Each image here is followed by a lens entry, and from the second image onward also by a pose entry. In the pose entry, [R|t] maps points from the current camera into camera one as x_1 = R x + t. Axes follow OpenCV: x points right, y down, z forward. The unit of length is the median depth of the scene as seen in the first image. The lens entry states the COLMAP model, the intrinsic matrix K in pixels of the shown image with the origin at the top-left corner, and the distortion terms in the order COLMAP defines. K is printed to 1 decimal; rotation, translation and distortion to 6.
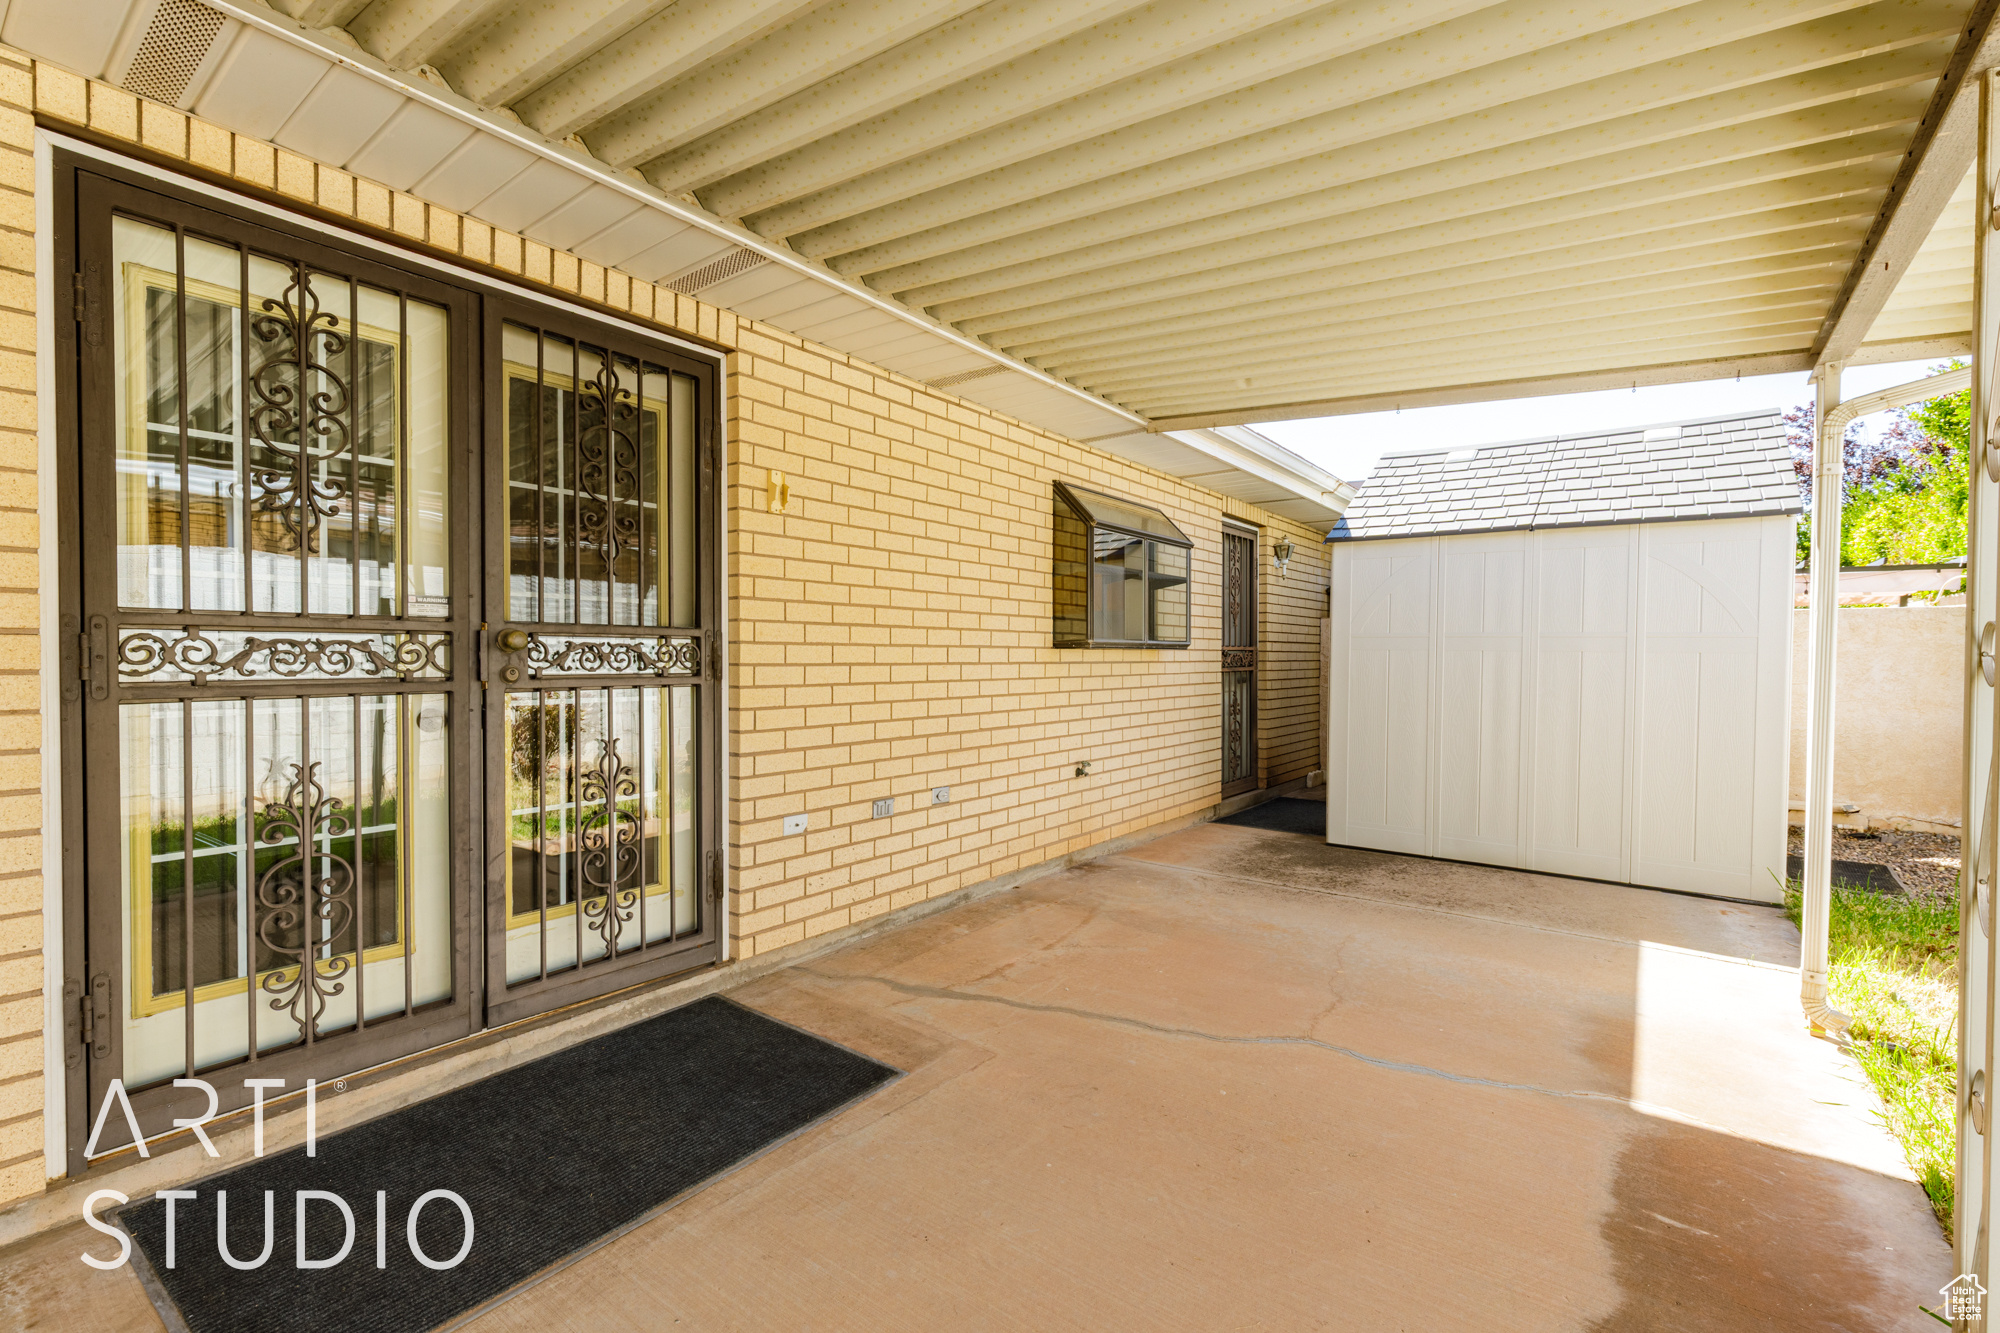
lens RADIAL K [[891.9, 0, 1019.6], [0, 891.9, 669.9], [0, 0, 1]] dist [0.008560, -0.000015]
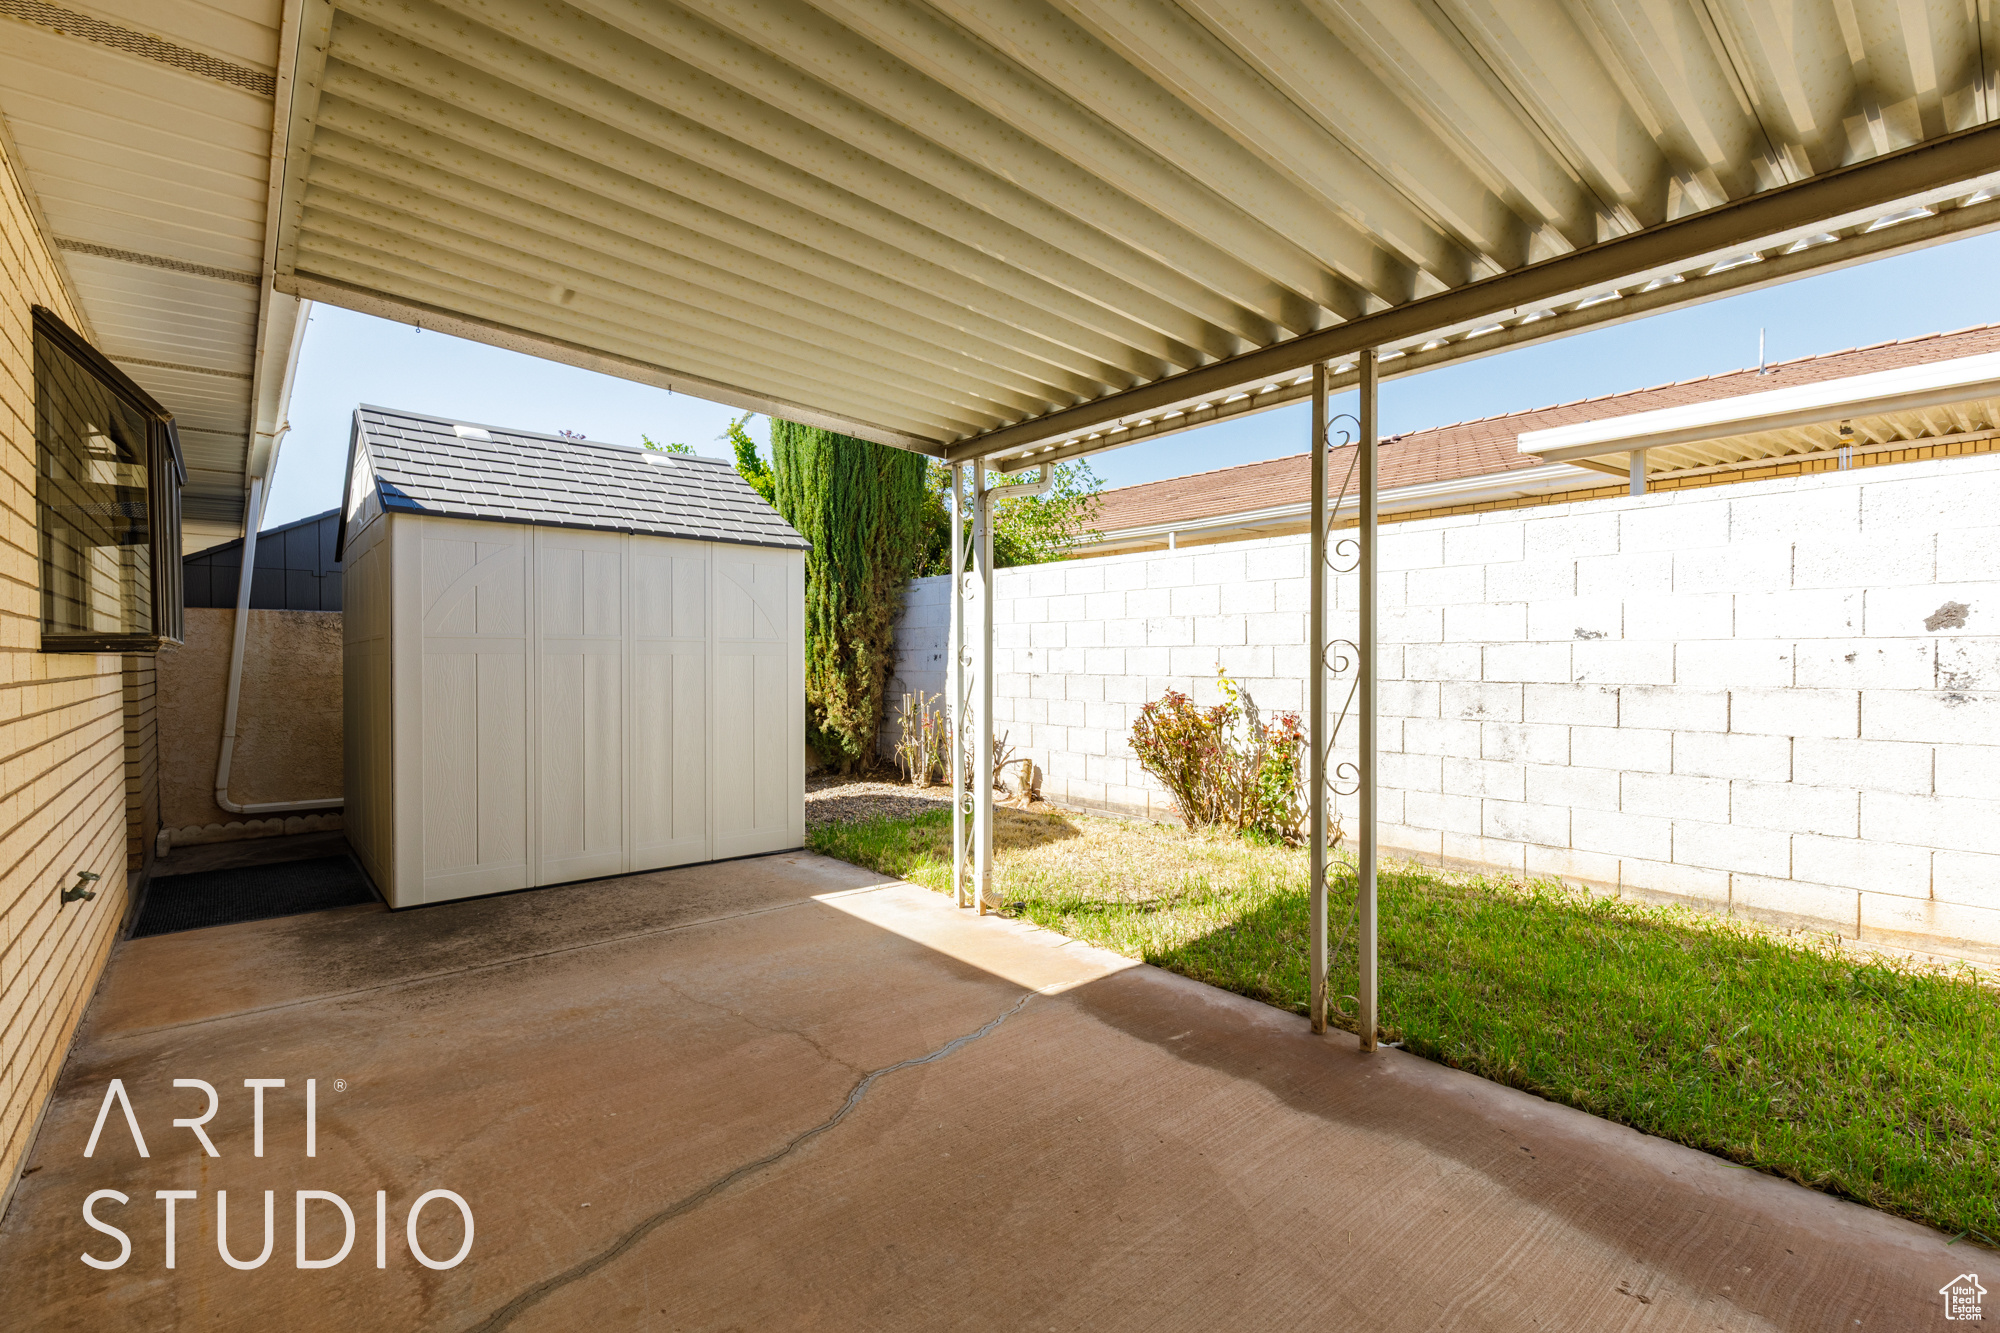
lens RADIAL K [[891.9, 0, 995.4], [0, 891.9, 667.2], [0, 0, 1]] dist [0.008560, -0.000015]
pose [[0.239405, -0.017290, 0.970766, -0.355650], [0.024829, 0.999623, 0.011680, -0.009128], [-0.970602, 0.021307, 0.239744, 0.430612]]
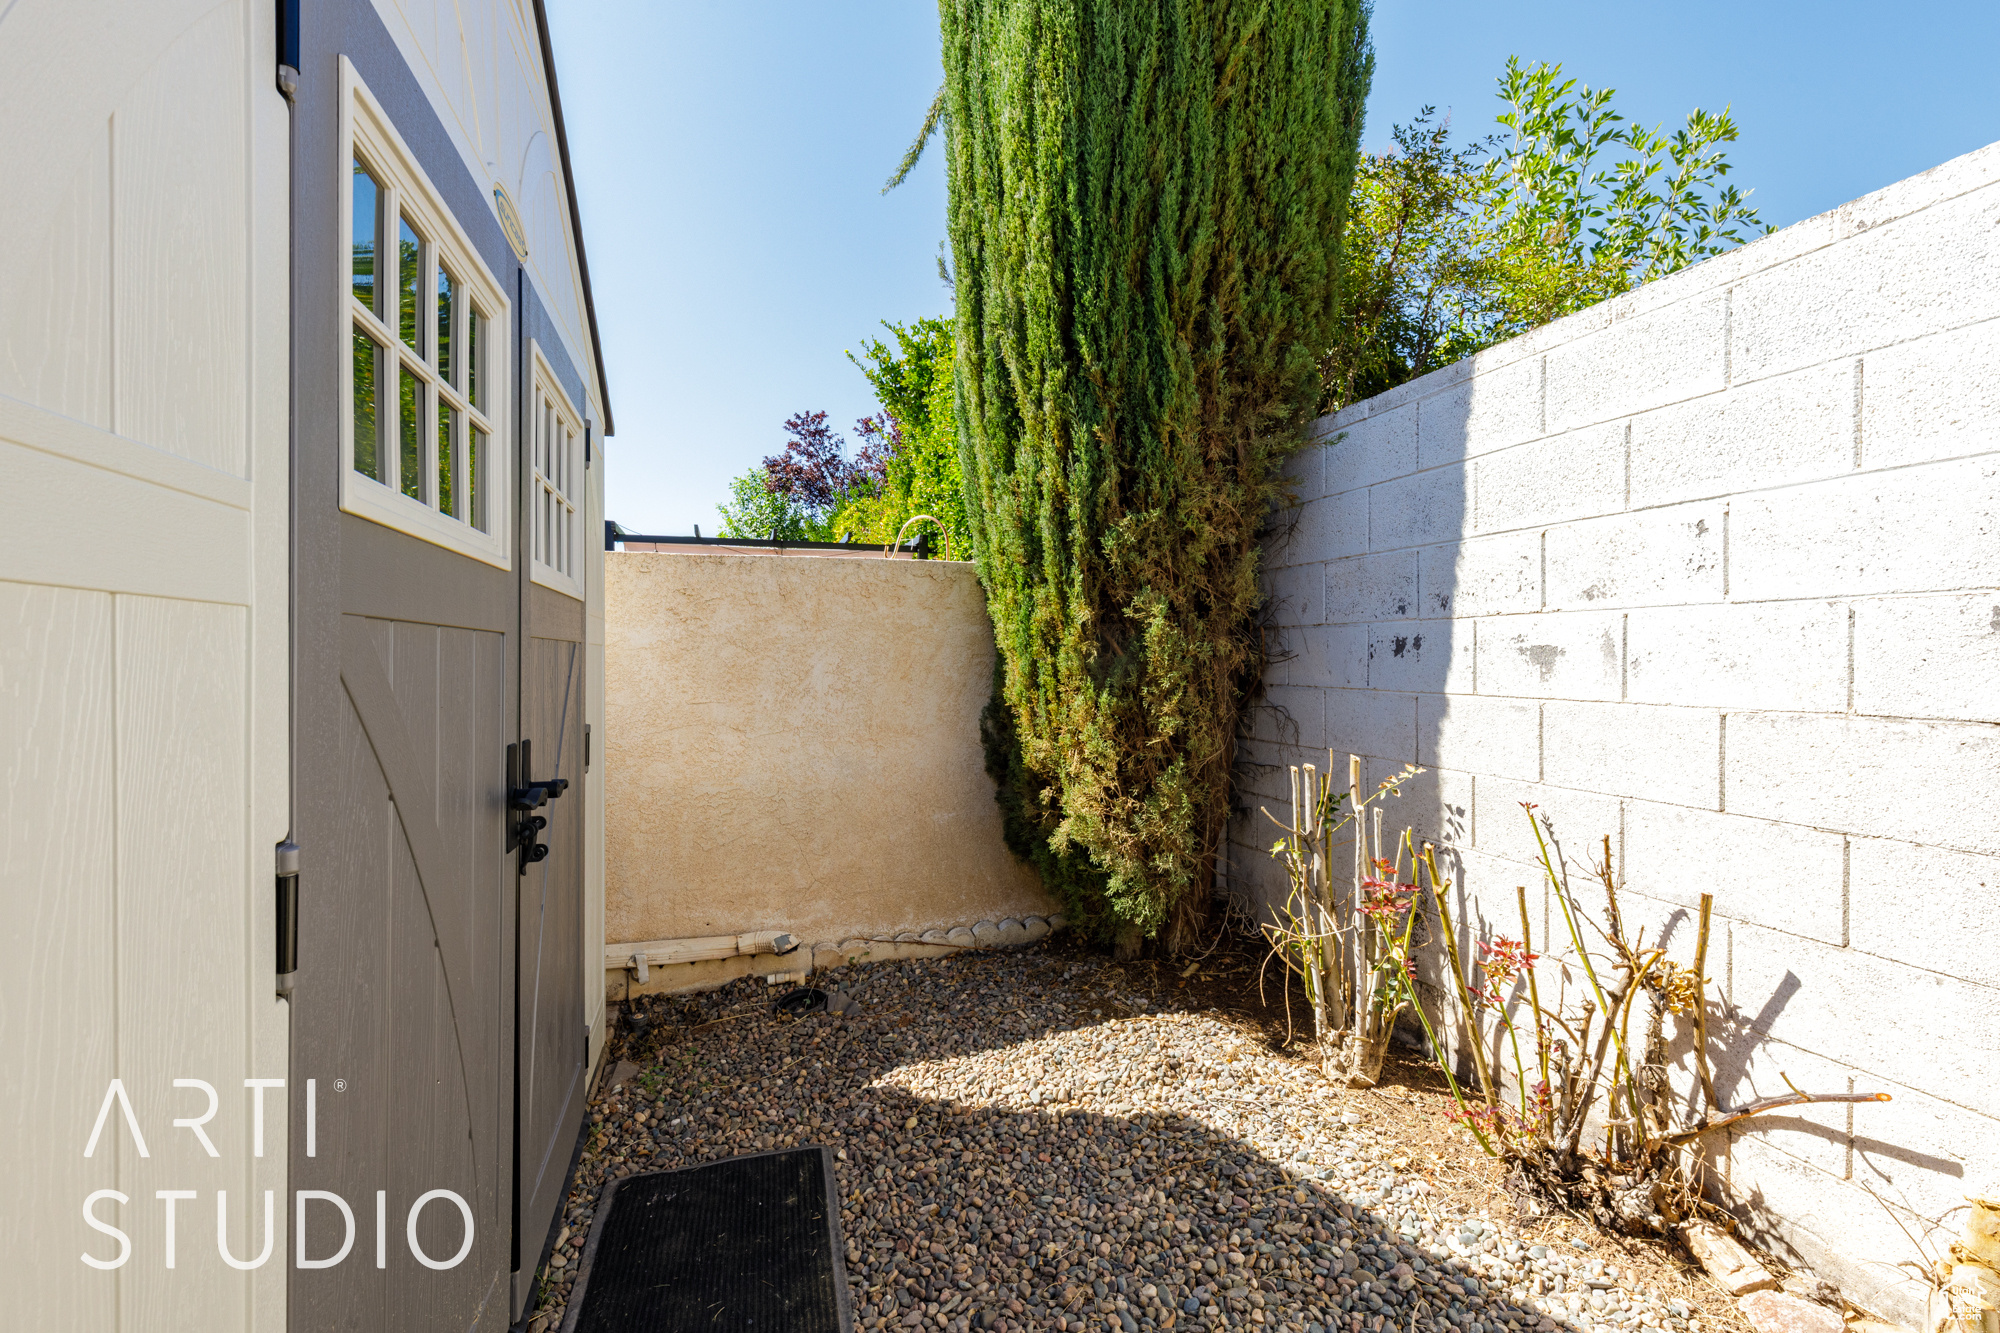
lens RADIAL K [[891.9, 0, 1004.1], [0, 891.9, 664.8], [0, 0, 1]] dist [0.008560, -0.000015]
pose [[0.608686, -0.012796, 0.793308, 0.897892], [0.019953, 0.999801, 0.000817, -0.004022], [-0.793160, 0.015332, 0.608820, 0.881821]]
